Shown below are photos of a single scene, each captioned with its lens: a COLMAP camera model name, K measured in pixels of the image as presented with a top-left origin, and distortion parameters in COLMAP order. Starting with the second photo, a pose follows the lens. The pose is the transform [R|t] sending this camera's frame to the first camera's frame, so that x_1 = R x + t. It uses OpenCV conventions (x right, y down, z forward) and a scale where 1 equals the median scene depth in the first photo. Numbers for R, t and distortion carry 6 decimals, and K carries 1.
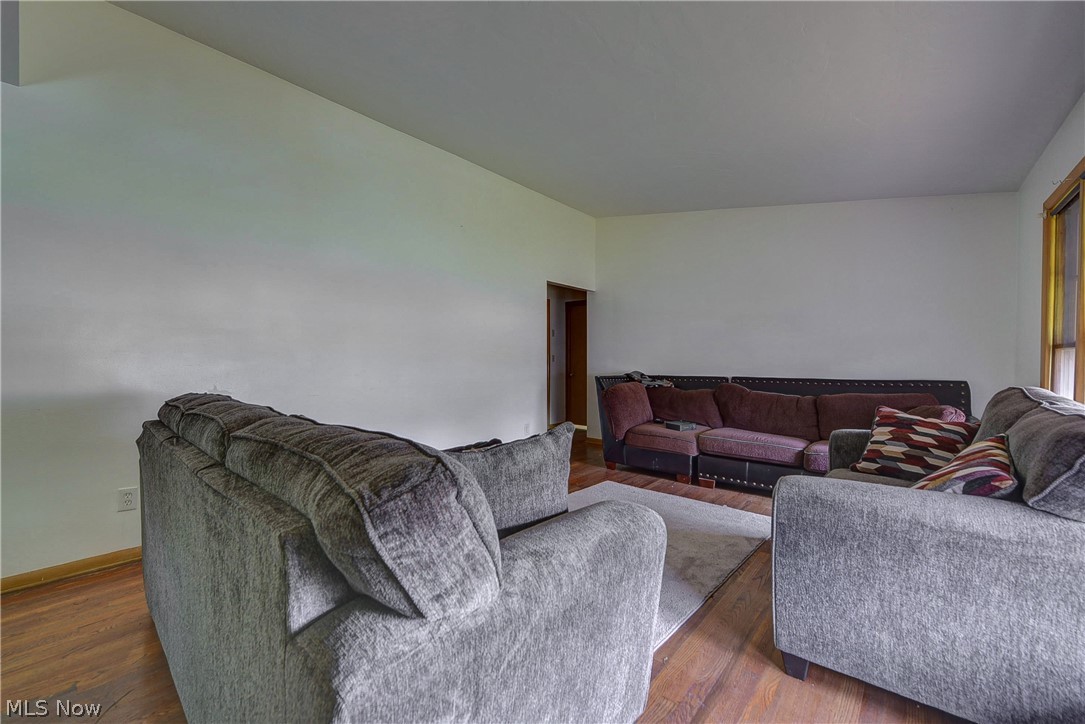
lens RADIAL K [[438.6, 0, 542.5], [0, 438.6, 362.0], [0, 0, 1]] dist [-0.000900, -0.000085]
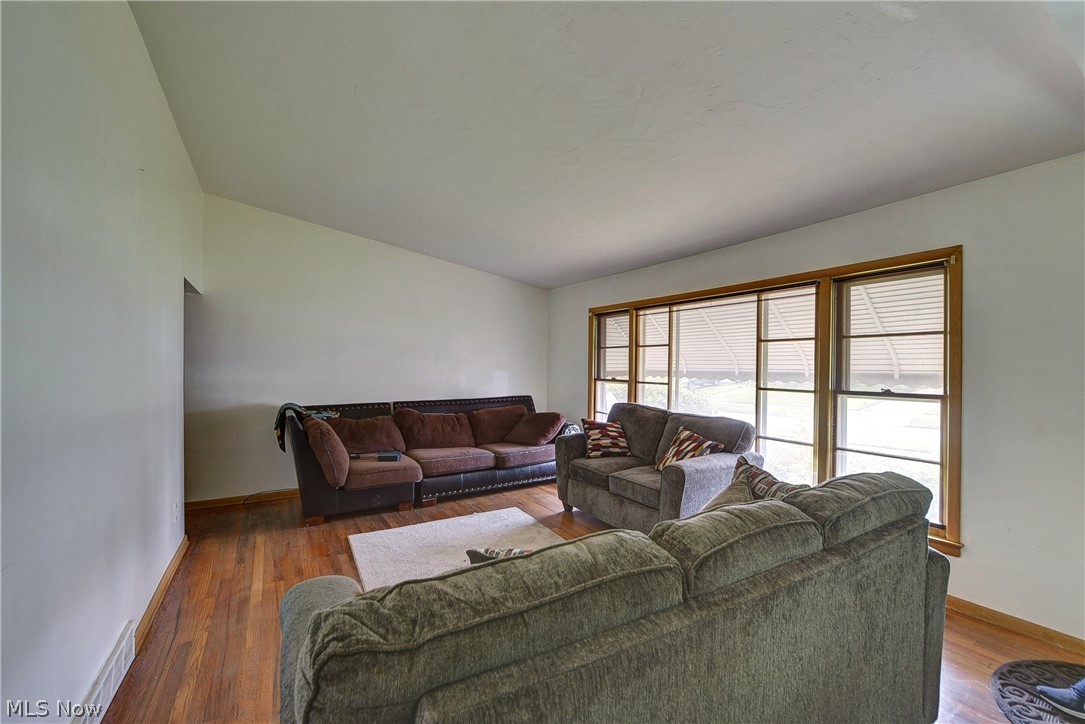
lens RADIAL K [[438.6, 0, 542.5], [0, 438.6, 362.0], [0, 0, 1]] dist [-0.000900, -0.000085]
pose [[0.321442, 0.002749, 0.946925, -0.566681], [0.002637, 0.999989, -0.003798, -0.070783], [-0.946926, 0.003717, 0.321431, 0.369375]]
